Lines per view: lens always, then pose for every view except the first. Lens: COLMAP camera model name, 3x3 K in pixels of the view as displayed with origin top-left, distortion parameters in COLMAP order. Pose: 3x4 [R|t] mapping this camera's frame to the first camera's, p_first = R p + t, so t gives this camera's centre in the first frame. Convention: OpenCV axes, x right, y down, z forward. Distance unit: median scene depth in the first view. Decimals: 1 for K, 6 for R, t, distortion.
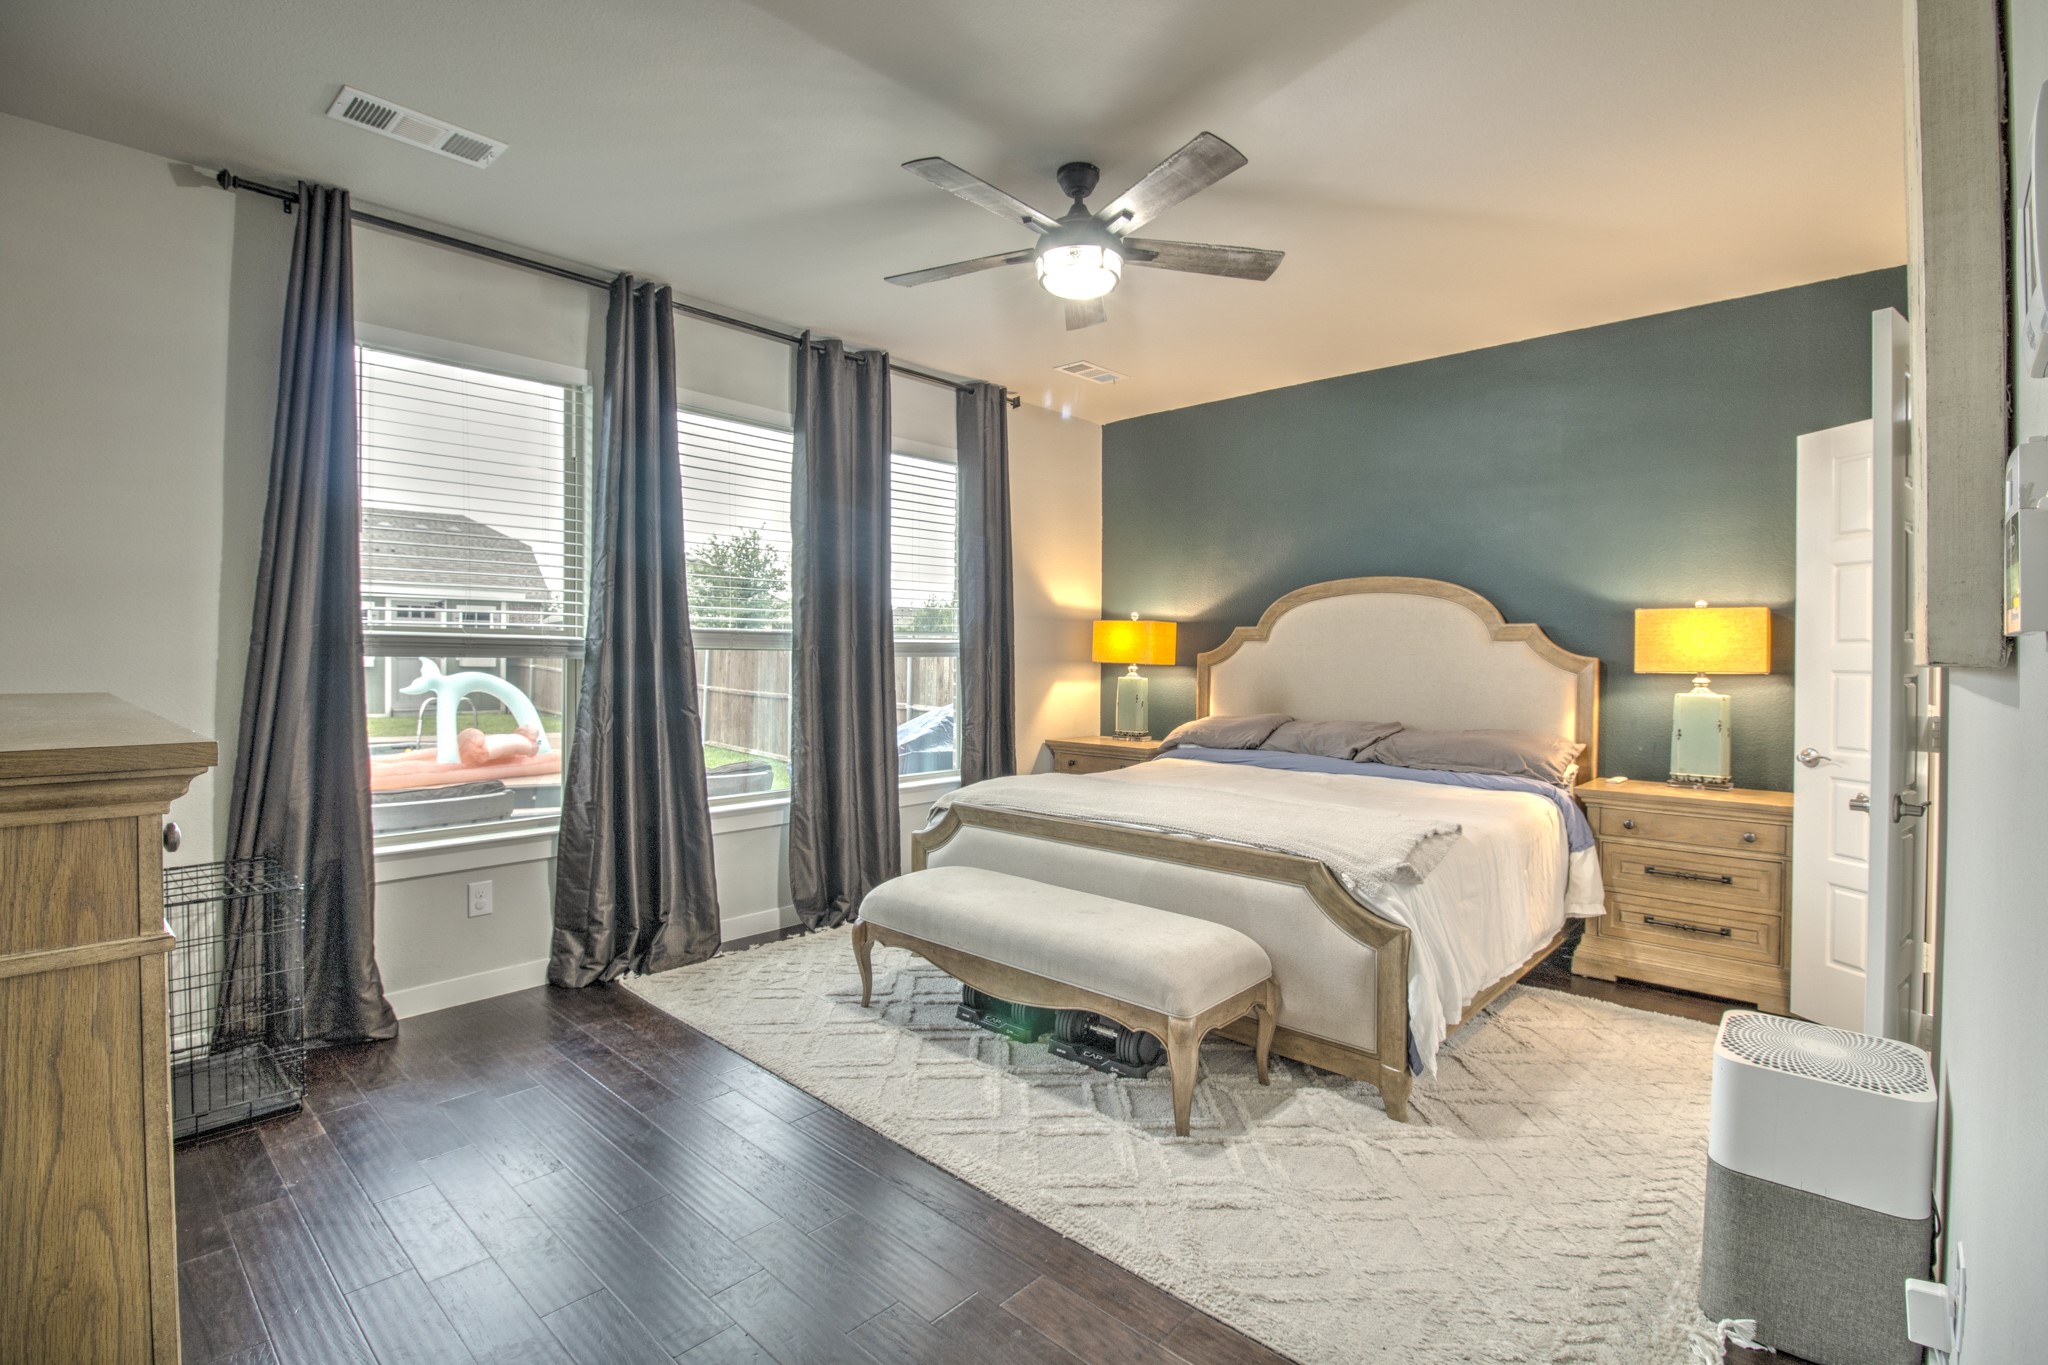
lens RADIAL K [[971.0, 0, 1023.1], [0, 971.0, 674.5], [0, 0, 1]] dist [-0.008178, -0.008047]
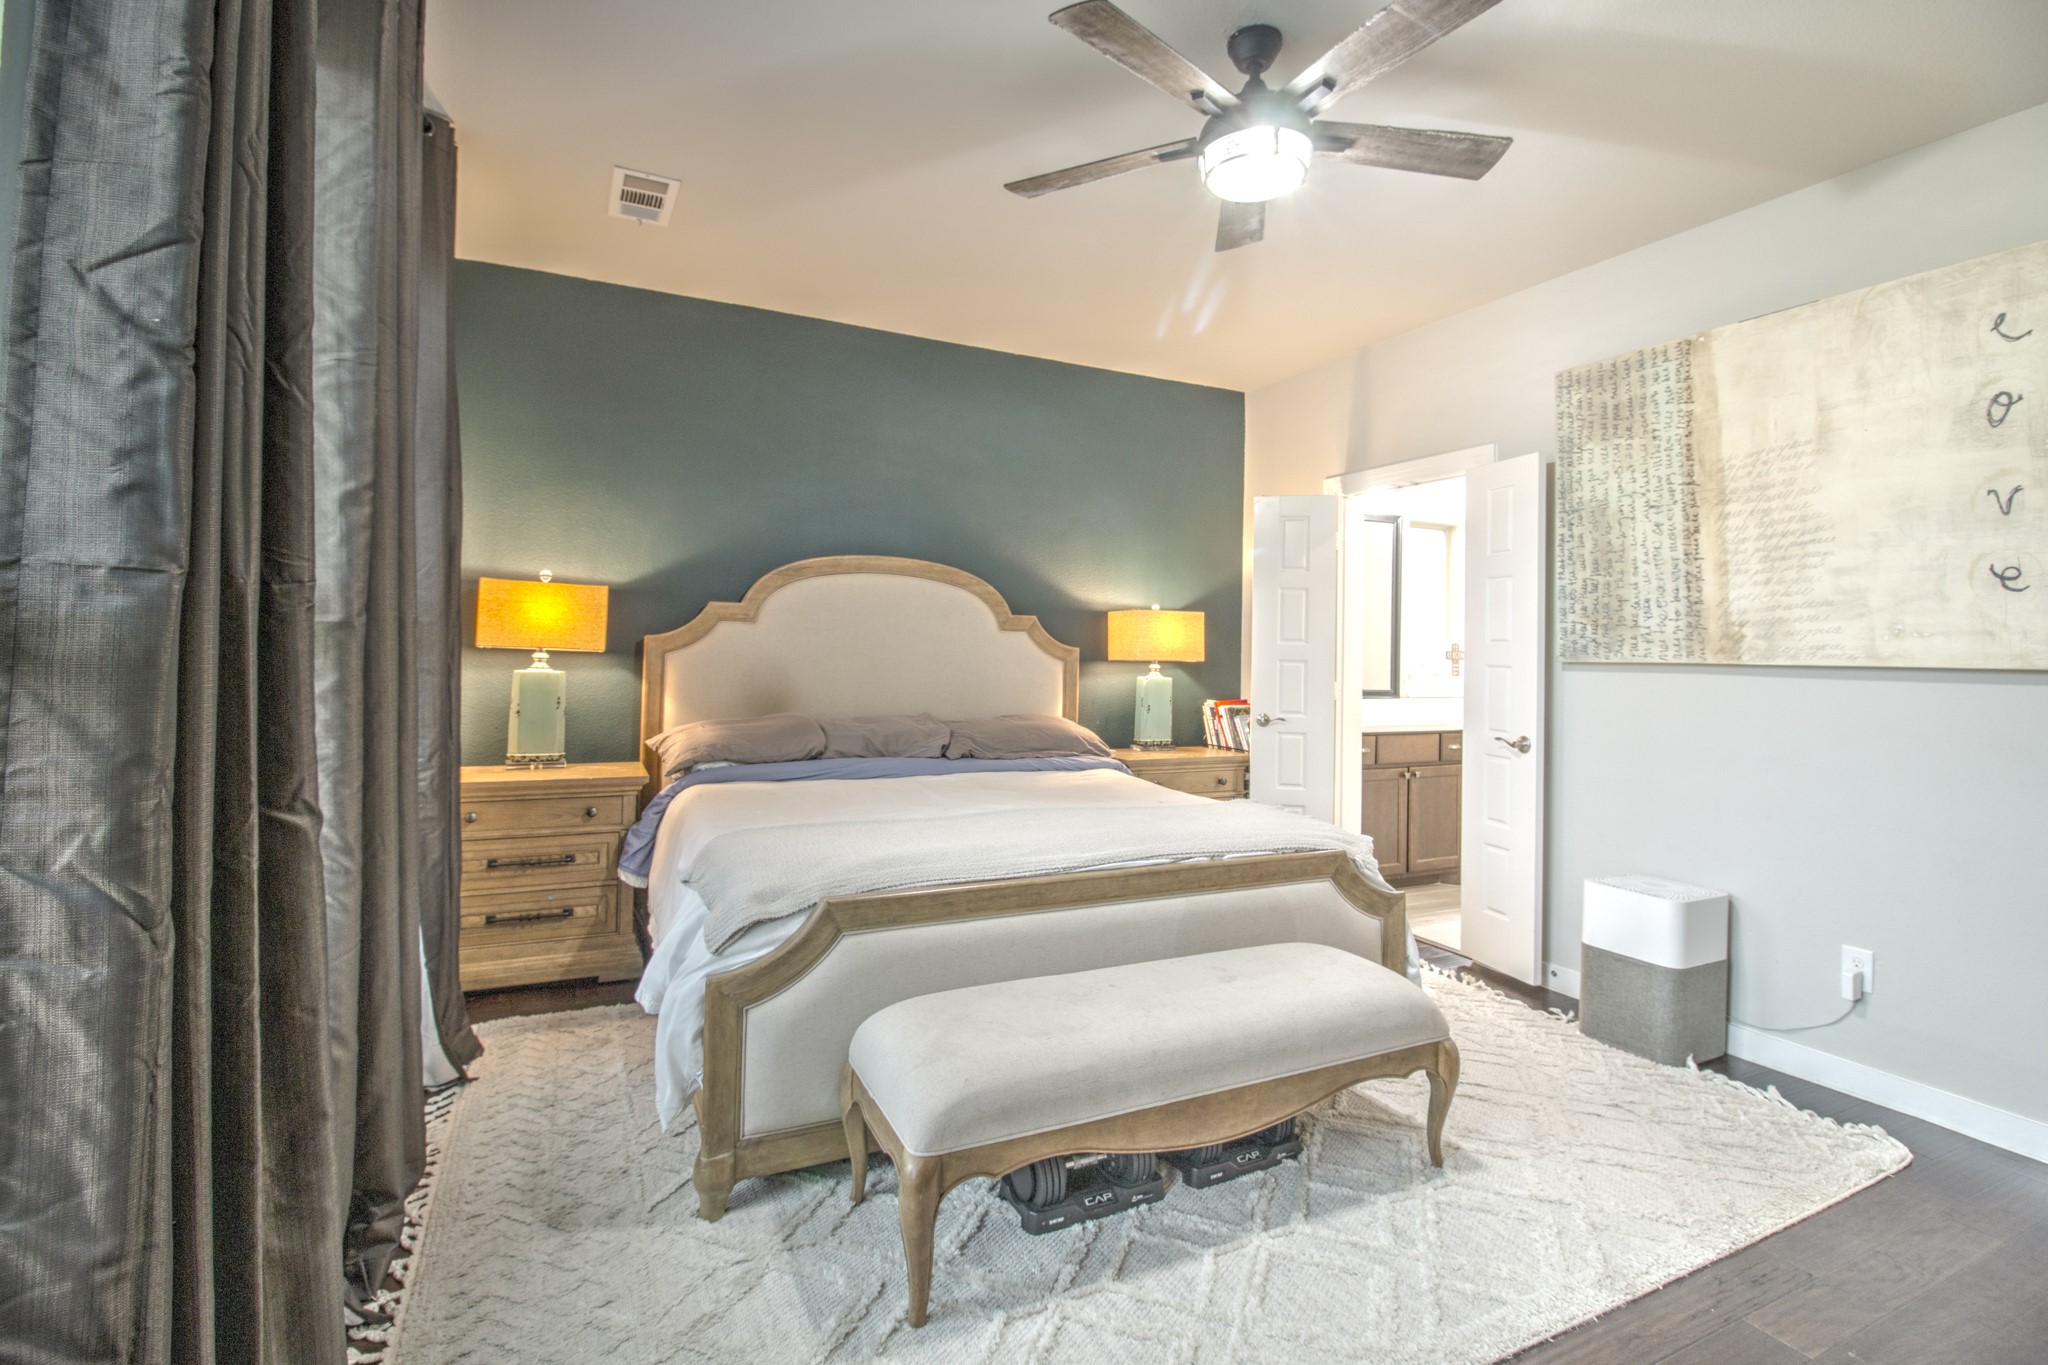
lens RADIAL K [[971.0, 0, 1027.3], [0, 971.0, 667.9], [0, 0, 1]] dist [-0.008178, -0.008047]
pose [[0.348596, -0.013968, 0.937169, -0.499534], [0.003934, 0.999902, 0.013440, -0.008490], [-0.937265, -0.000998, 0.348616, 0.623991]]
